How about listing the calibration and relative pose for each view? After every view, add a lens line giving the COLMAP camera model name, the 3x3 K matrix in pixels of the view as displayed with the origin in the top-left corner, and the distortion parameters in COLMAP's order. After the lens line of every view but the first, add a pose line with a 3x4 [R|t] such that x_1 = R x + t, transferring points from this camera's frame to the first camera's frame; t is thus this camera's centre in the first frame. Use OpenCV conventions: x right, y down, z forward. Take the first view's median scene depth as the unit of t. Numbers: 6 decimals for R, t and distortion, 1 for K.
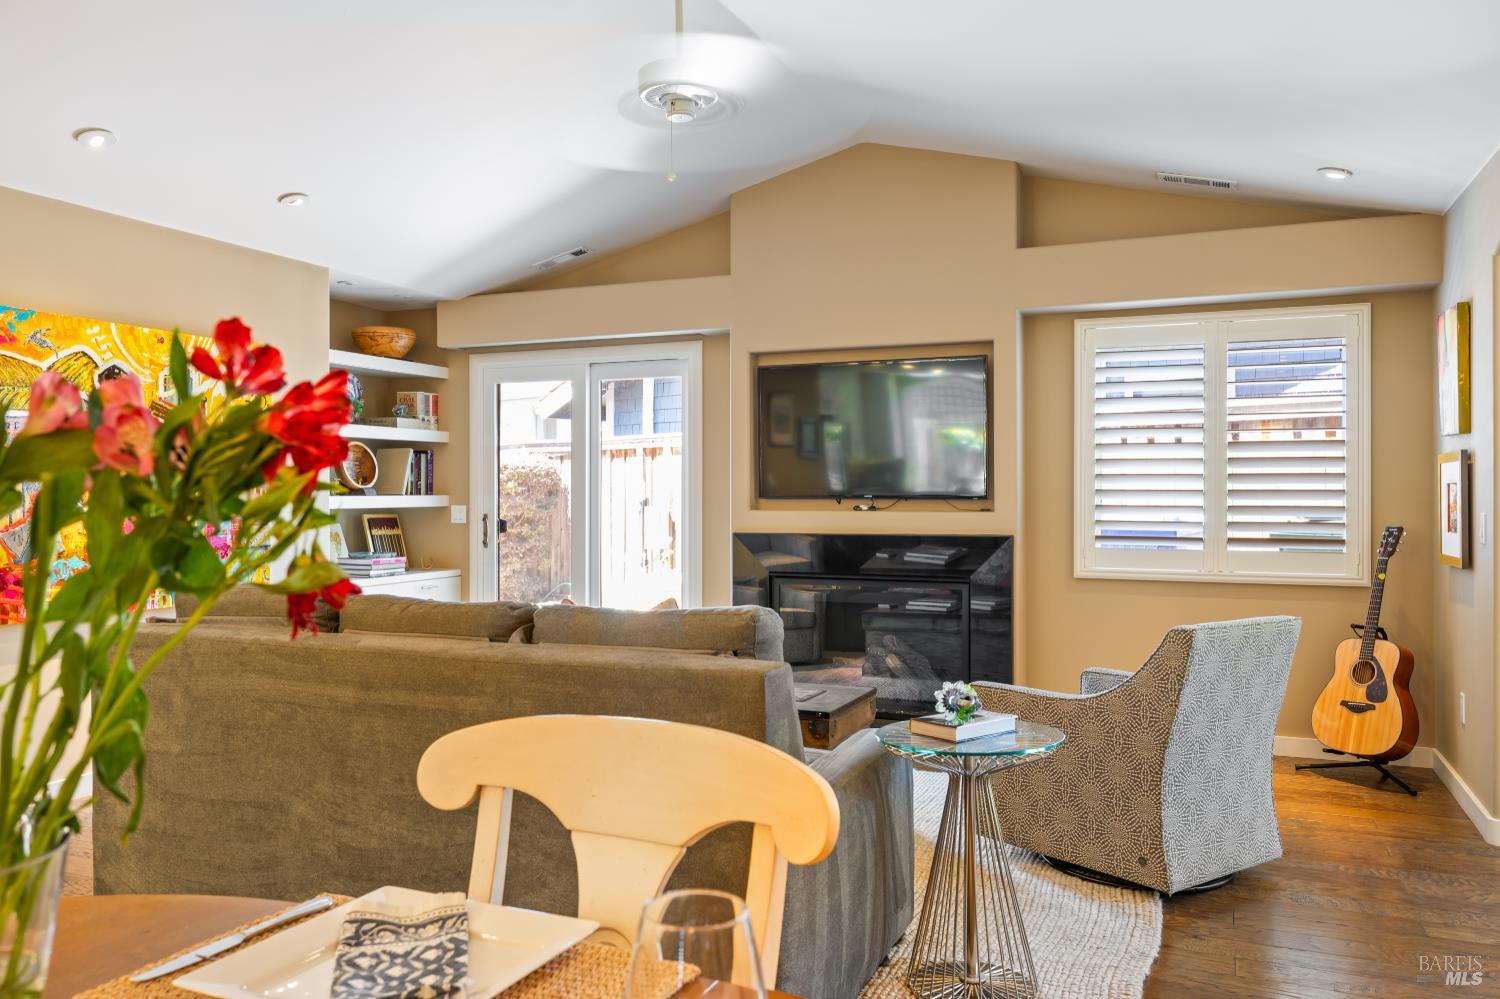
lens RADIAL K [[1150.6, 0, 746.9], [0, 1150.6, 507.0], [0, 0, 1]] dist [-0.005192, 0.009169]
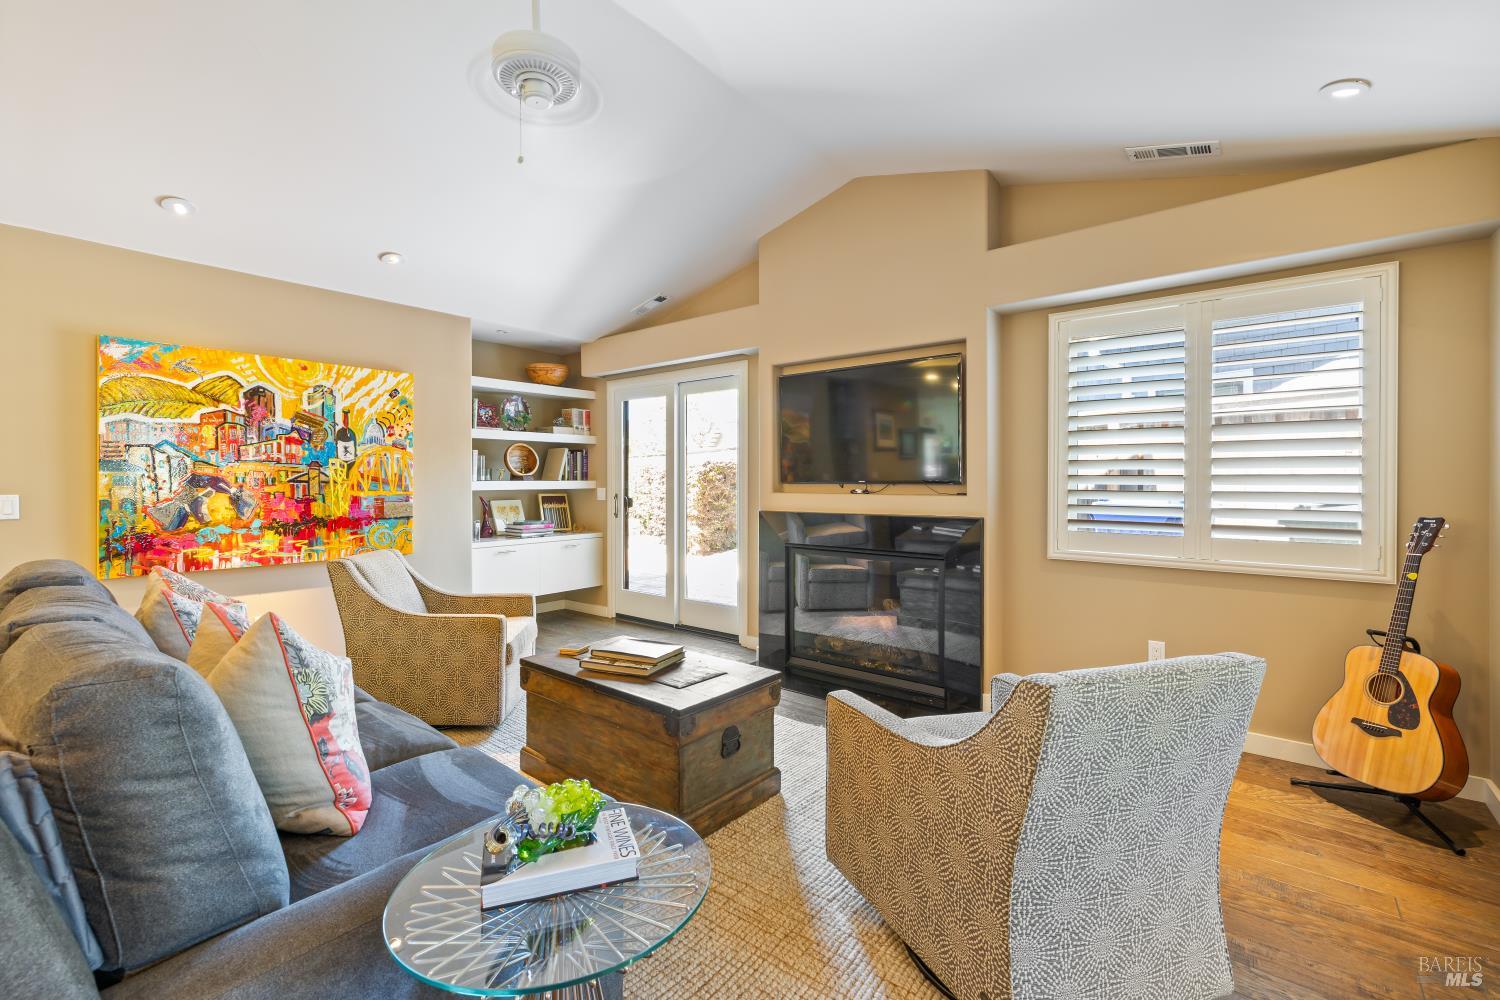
lens RADIAL K [[647.1, 0, 749.9], [0, 647.1, 490.2], [0, 0, 1]] dist [0.001001, 0.000856]
pose [[0.958053, 0.004409, -0.286556, 0.208118], [-0.003189, 0.999984, 0.004725, -0.003708], [0.286573, -0.003613, 0.958052, 0.378805]]
